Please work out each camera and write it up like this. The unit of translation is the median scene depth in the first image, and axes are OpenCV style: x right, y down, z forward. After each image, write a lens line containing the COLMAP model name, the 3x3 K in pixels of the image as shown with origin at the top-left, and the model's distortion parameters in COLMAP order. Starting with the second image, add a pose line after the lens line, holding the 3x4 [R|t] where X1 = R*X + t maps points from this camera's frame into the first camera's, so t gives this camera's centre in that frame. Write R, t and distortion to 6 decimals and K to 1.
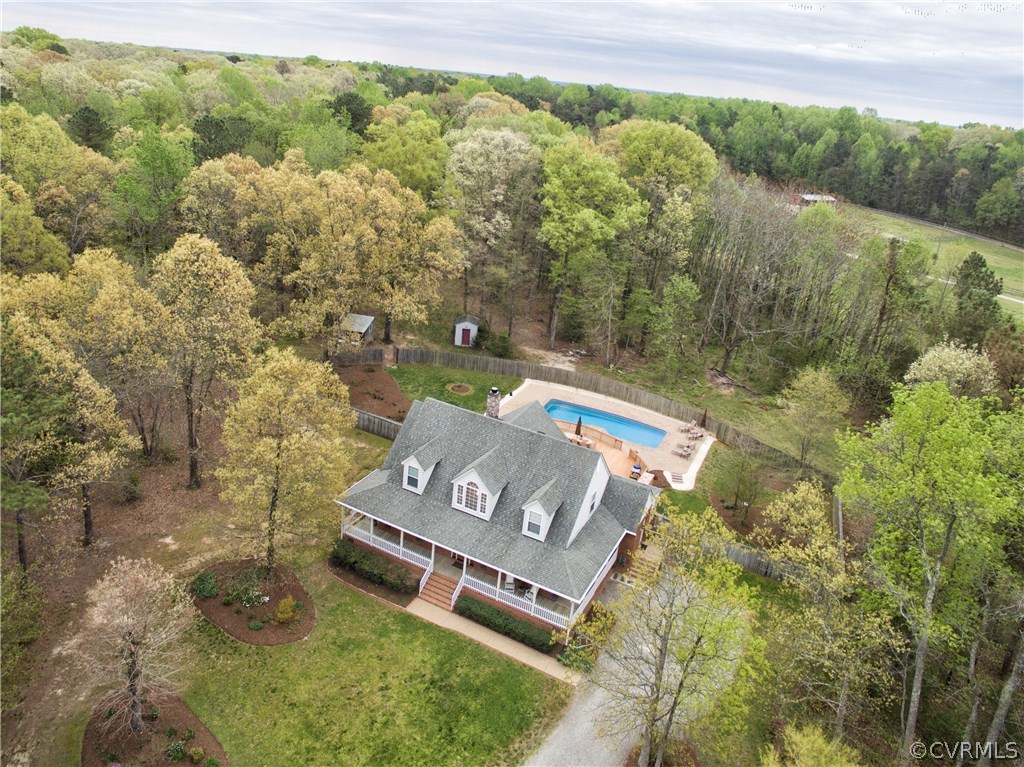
lens RADIAL K [[603.3, 0, 512.0], [0, 603.3, 383.5], [0, 0, 1]] dist [-0.143442, 0.104981]
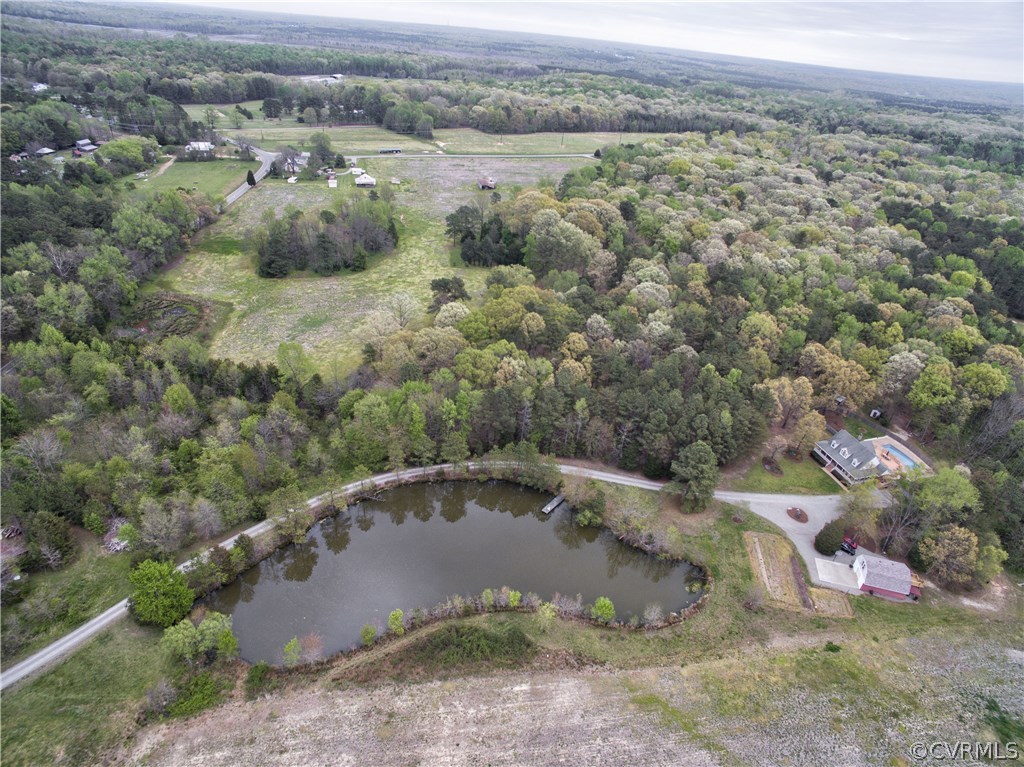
lens RADIAL K [[603.3, 0, 512.0], [0, 603.3, 383.5], [0, 0, 1]] dist [-0.143442, 0.104981]
pose [[0.670911, 0.331900, -0.663114, 1.031039], [-0.297158, 0.939636, 0.169652, -0.327473], [0.679393, 0.083228, 0.729039, -4.162254]]
